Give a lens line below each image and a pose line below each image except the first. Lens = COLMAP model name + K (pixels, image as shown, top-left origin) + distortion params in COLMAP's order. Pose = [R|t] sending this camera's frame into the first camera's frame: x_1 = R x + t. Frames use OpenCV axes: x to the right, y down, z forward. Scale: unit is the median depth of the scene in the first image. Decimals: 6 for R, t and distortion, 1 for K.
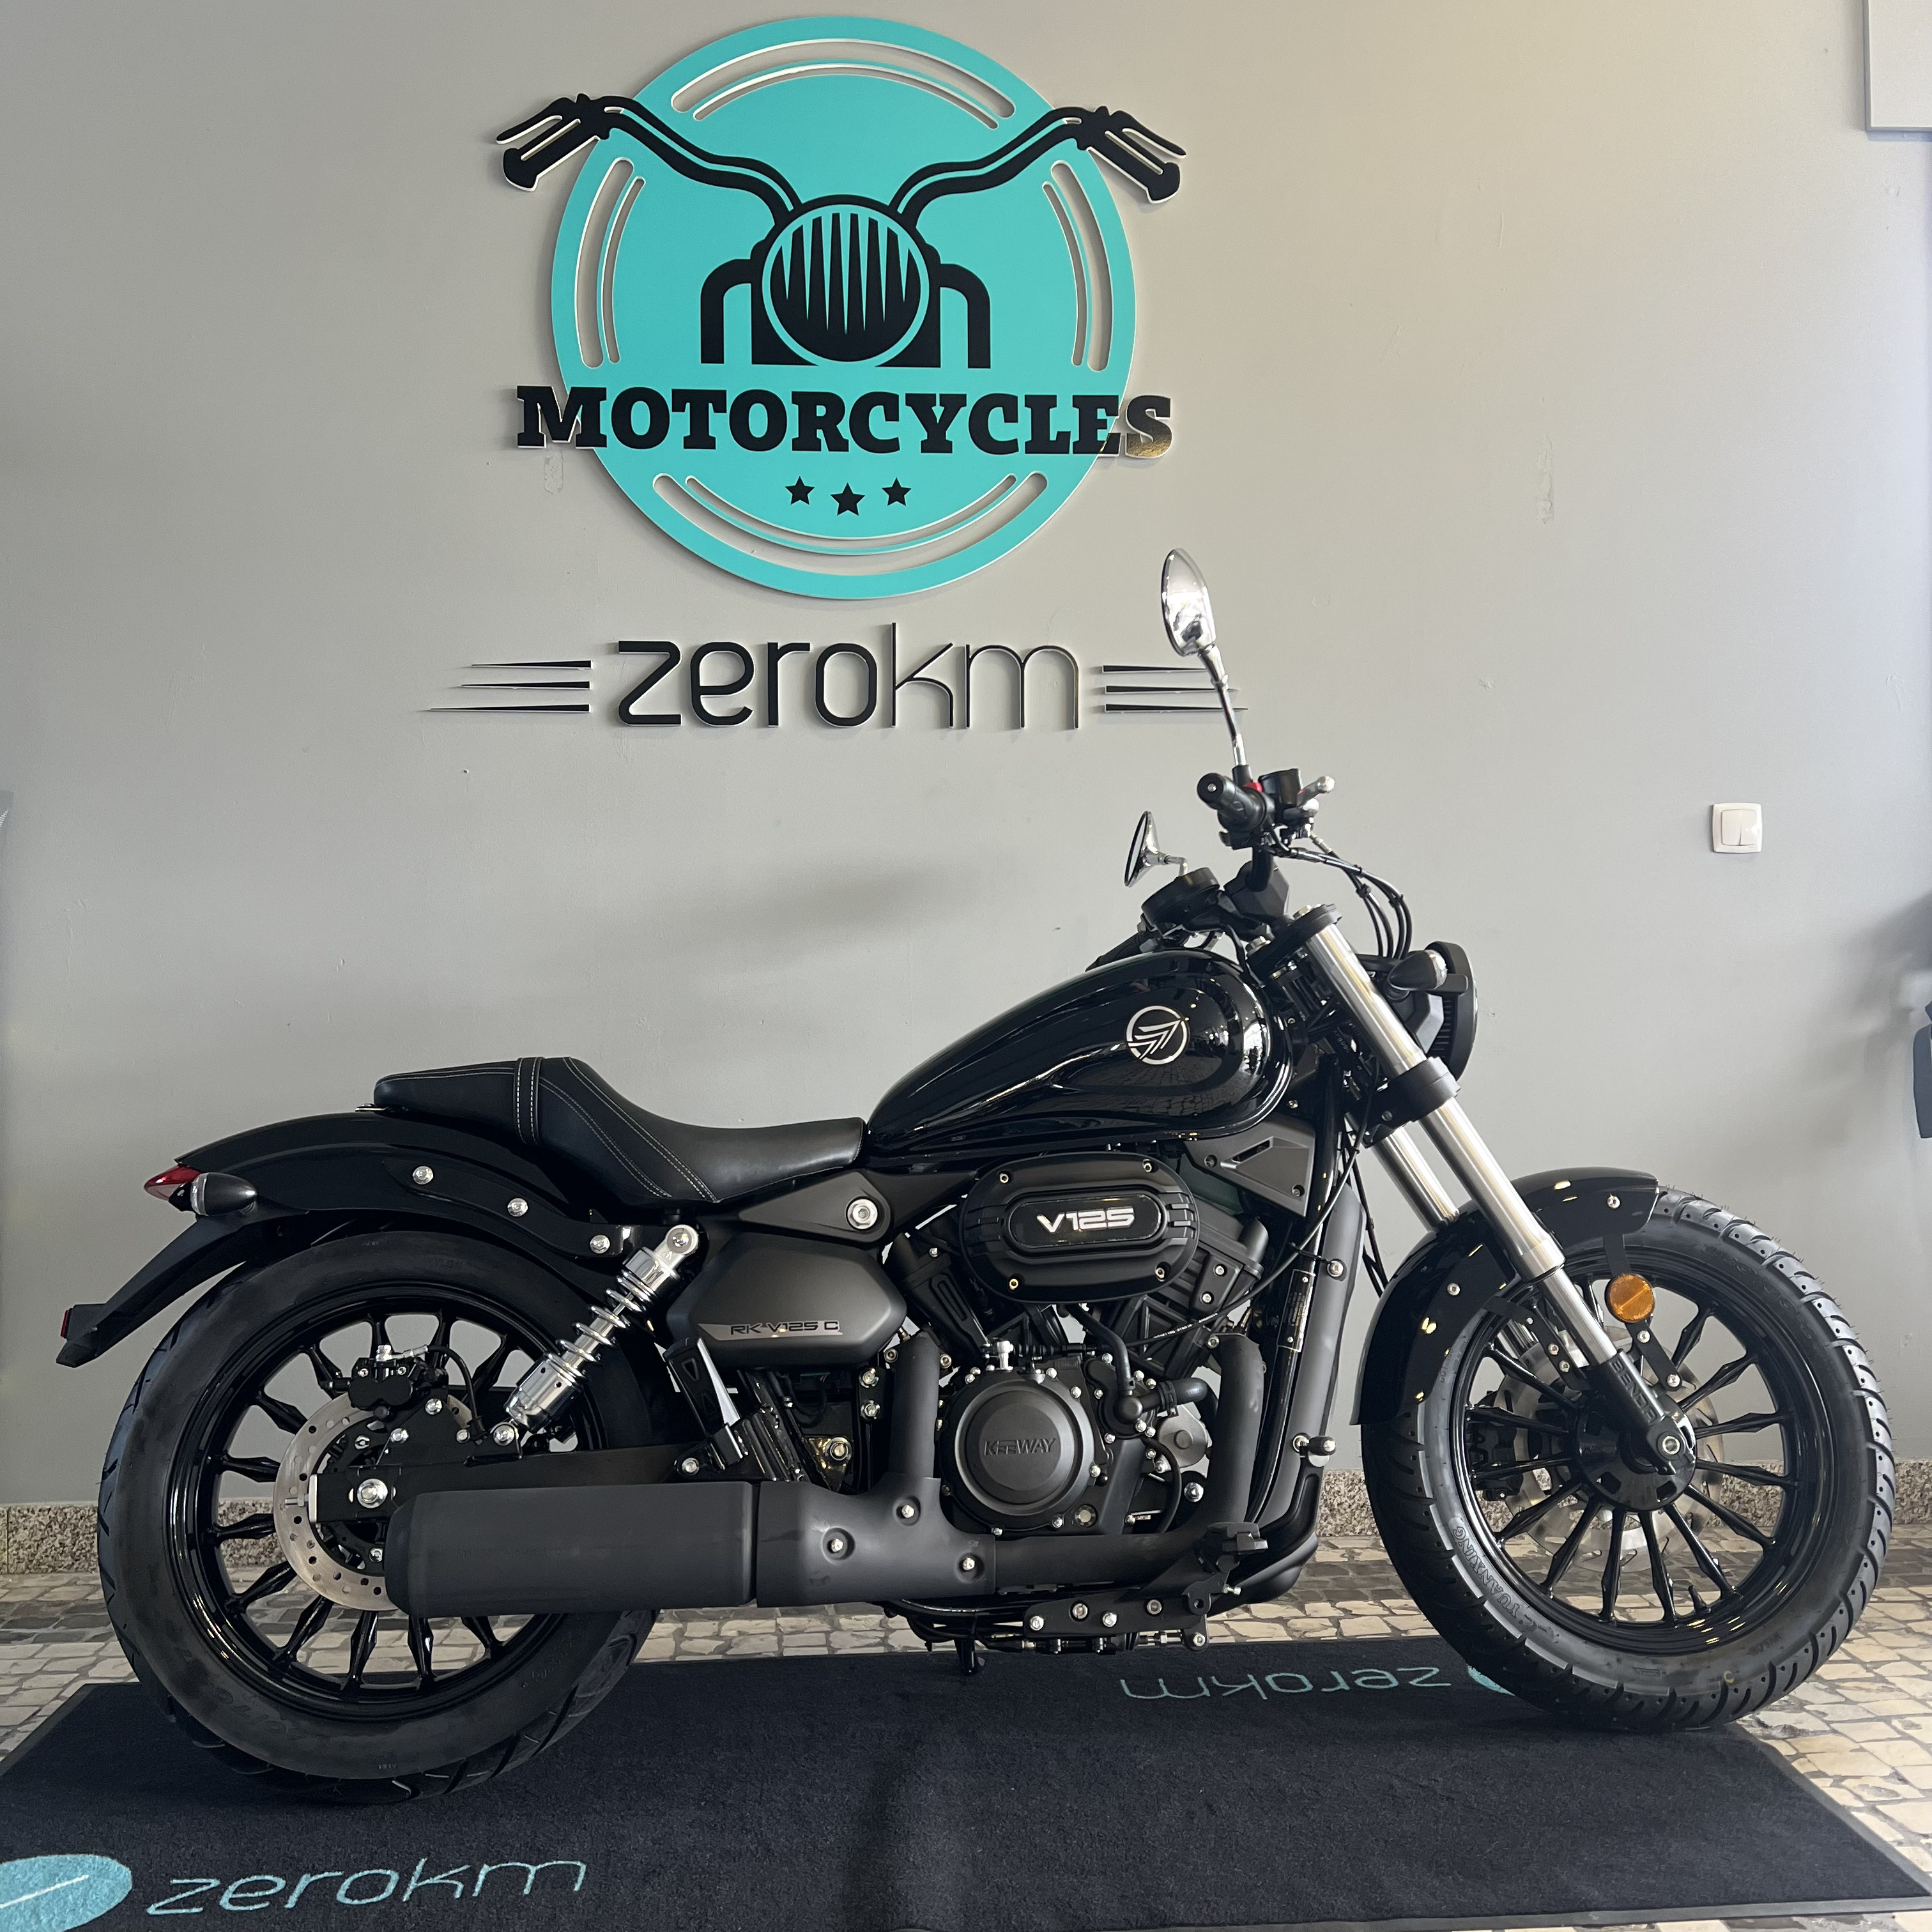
lens RADIAL K [[1931.7, 0, 964.0], [0, 1931.7, 969.2], [0, 0, 1]] dist [0.010926, 0.000000]
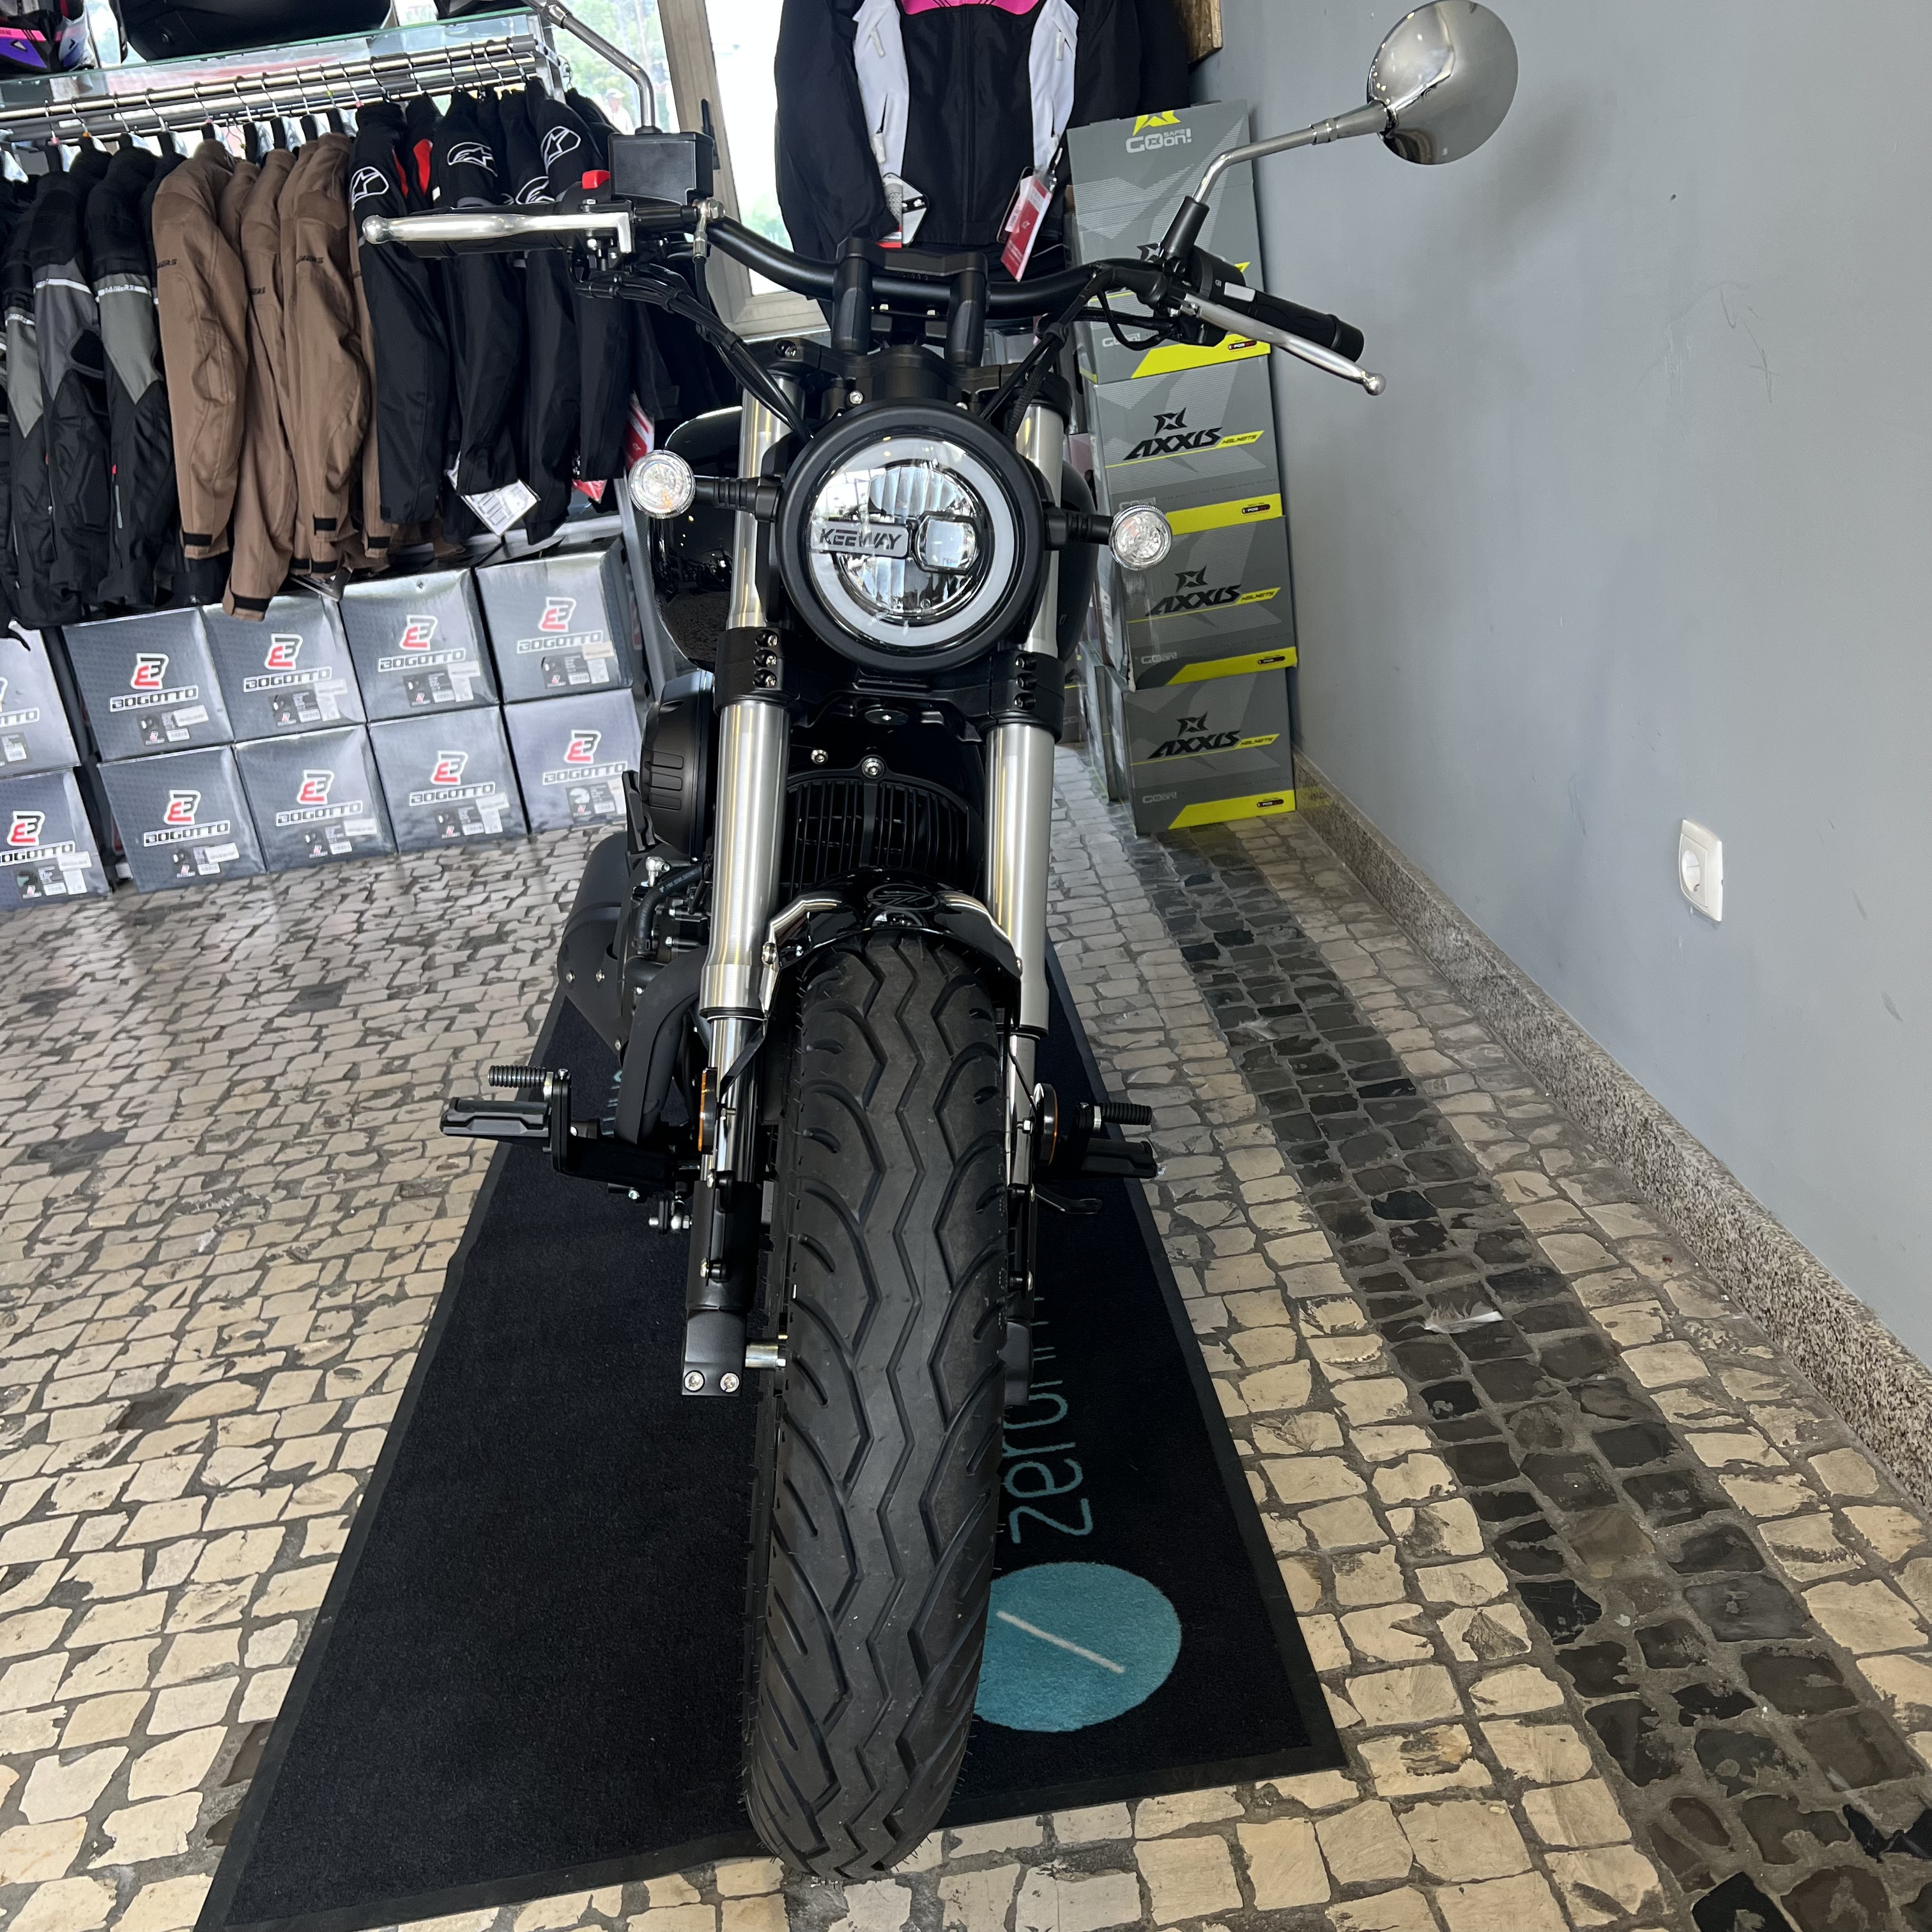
lens RADIAL K [[1931.7, 0, 983.9], [0, 1931.7, 984.7], [0, 0, 1]] dist [0.010926, 0.000000]
pose [[0.009812, 0.354245, -0.935101, 0.632147], [0.154353, 0.923402, 0.351432, -0.038067], [0.987967, -0.147784, -0.045619, 0.816112]]
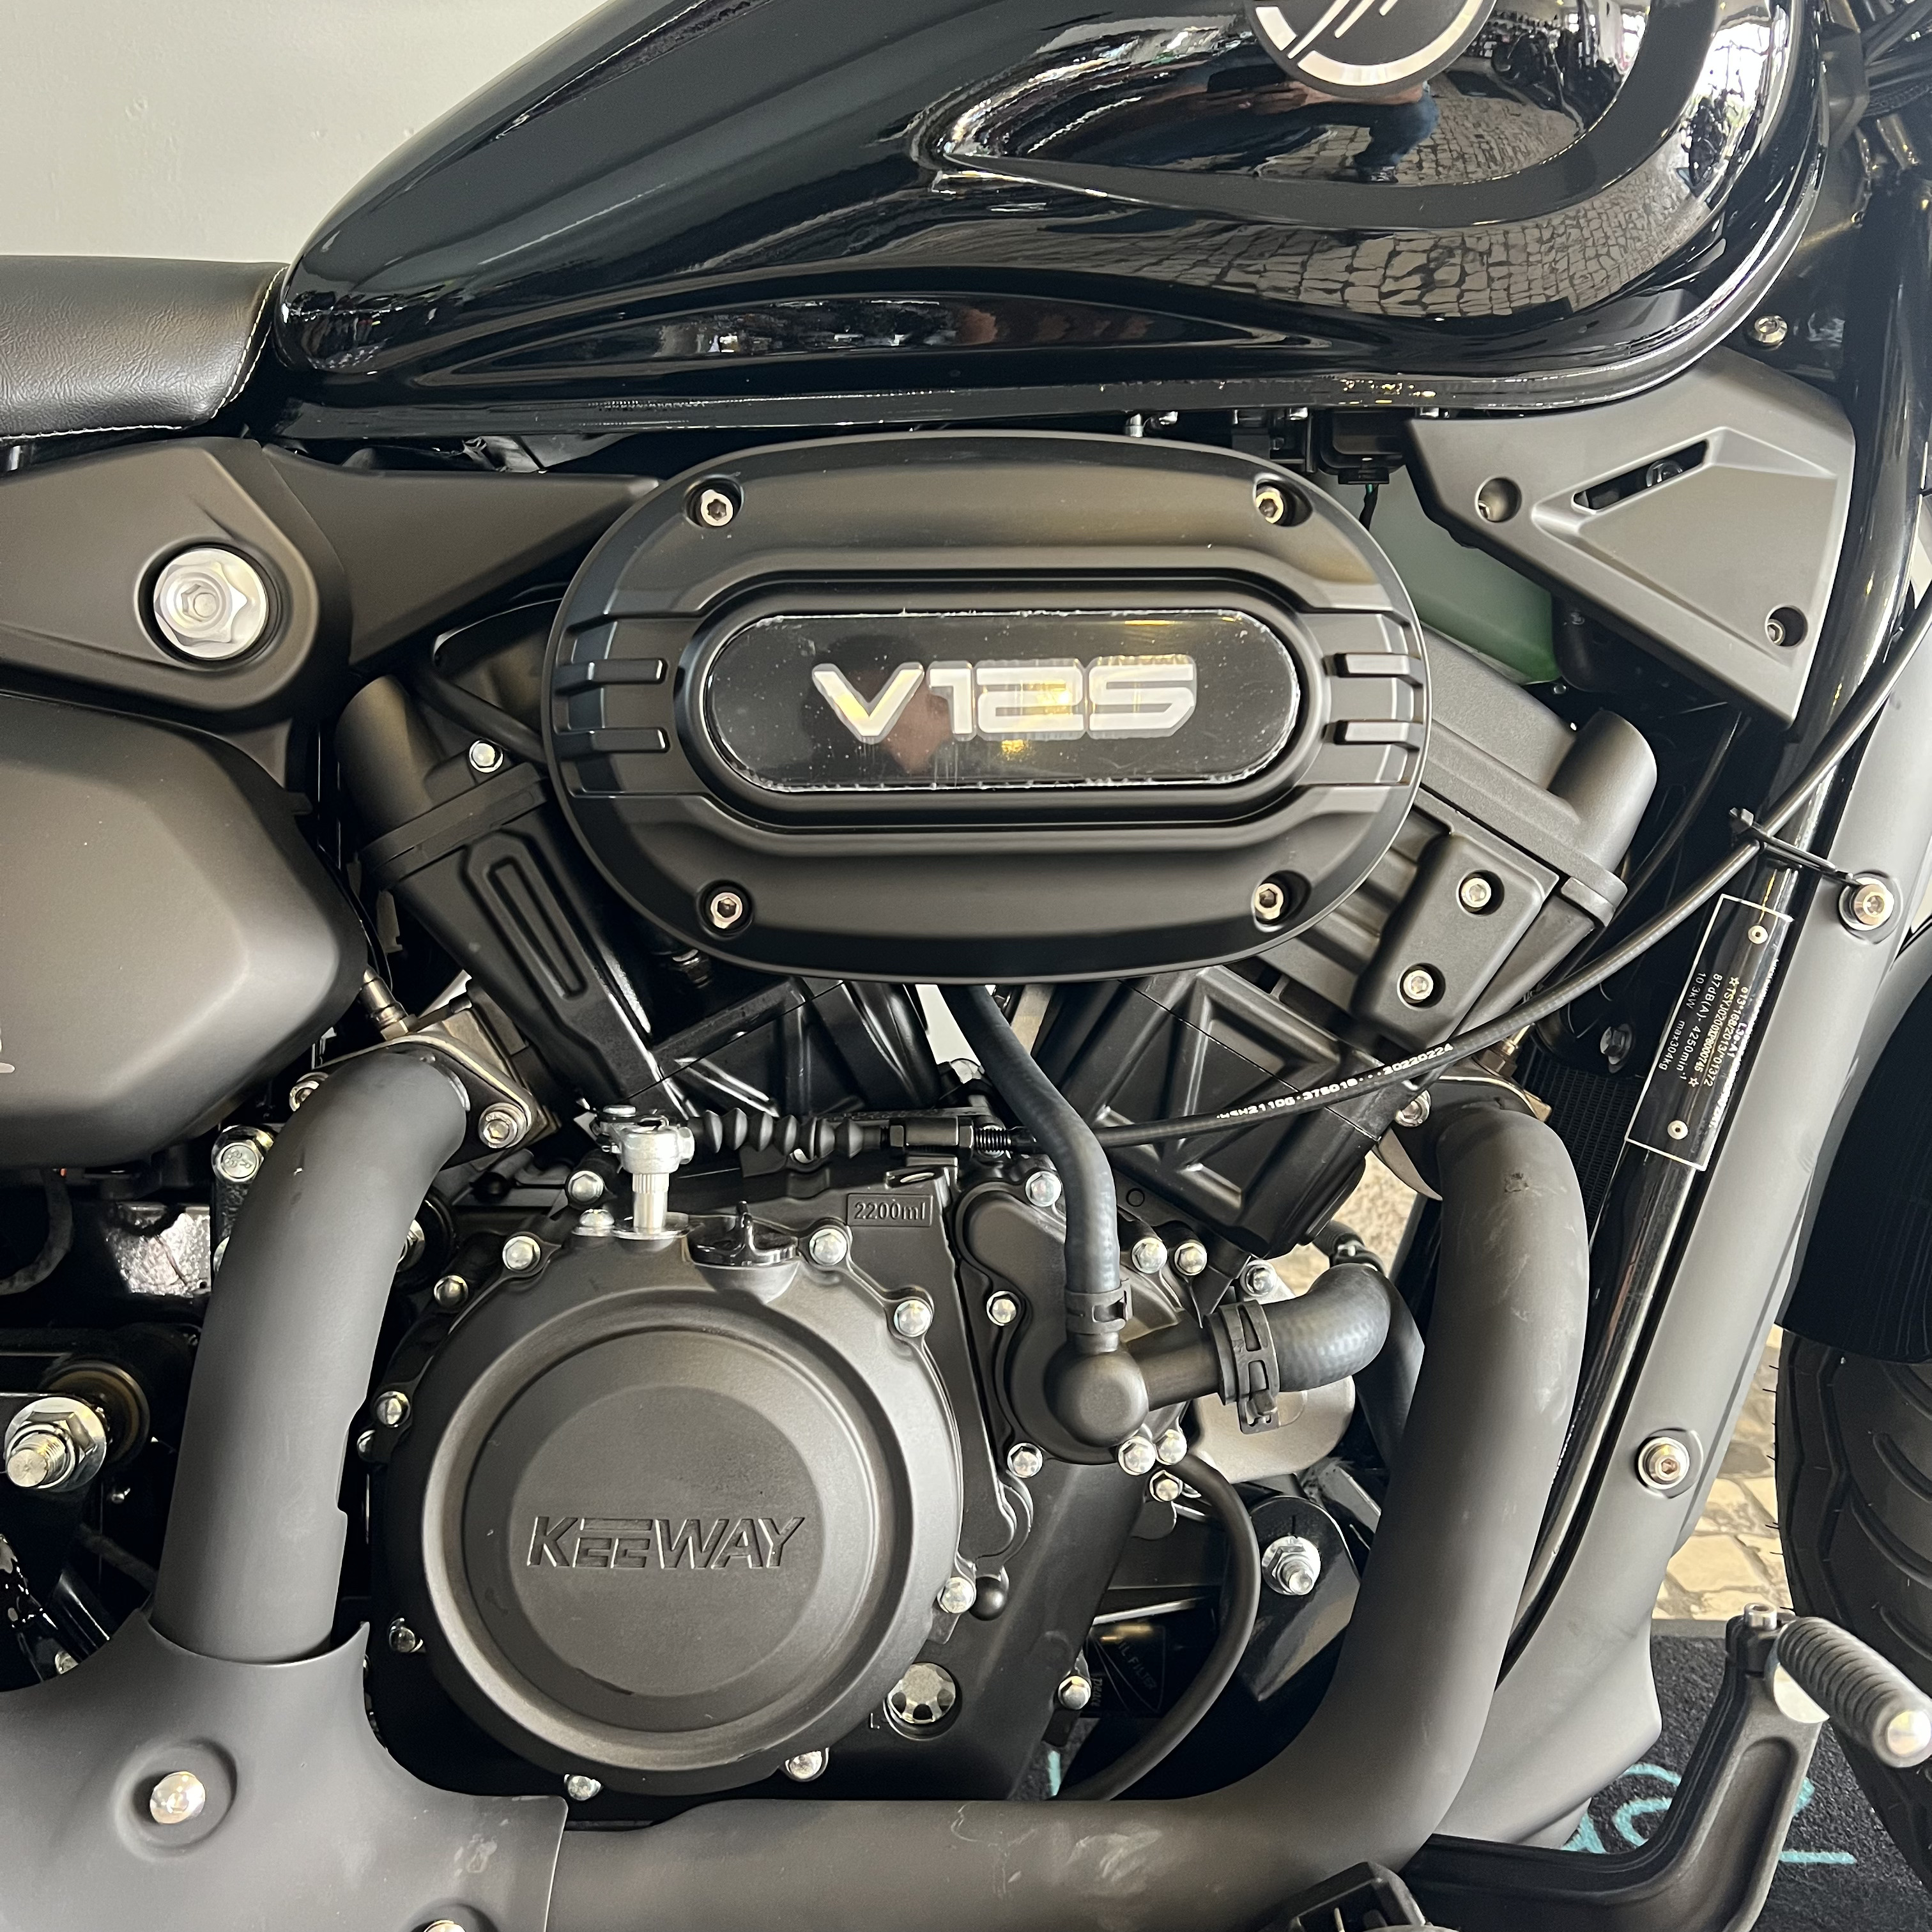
lens RADIAL K [[1931.7, 0, 921.1], [0, 1931.7, 972.4], [0, 0, 1]] dist [0.010926, 0.000000]
pose [[0.995639, 0.081244, -0.045843, 0.046354], [-0.061323, 0.940345, 0.334652, 0.054913], [0.070297, -0.330381, 0.941226, 0.517932]]
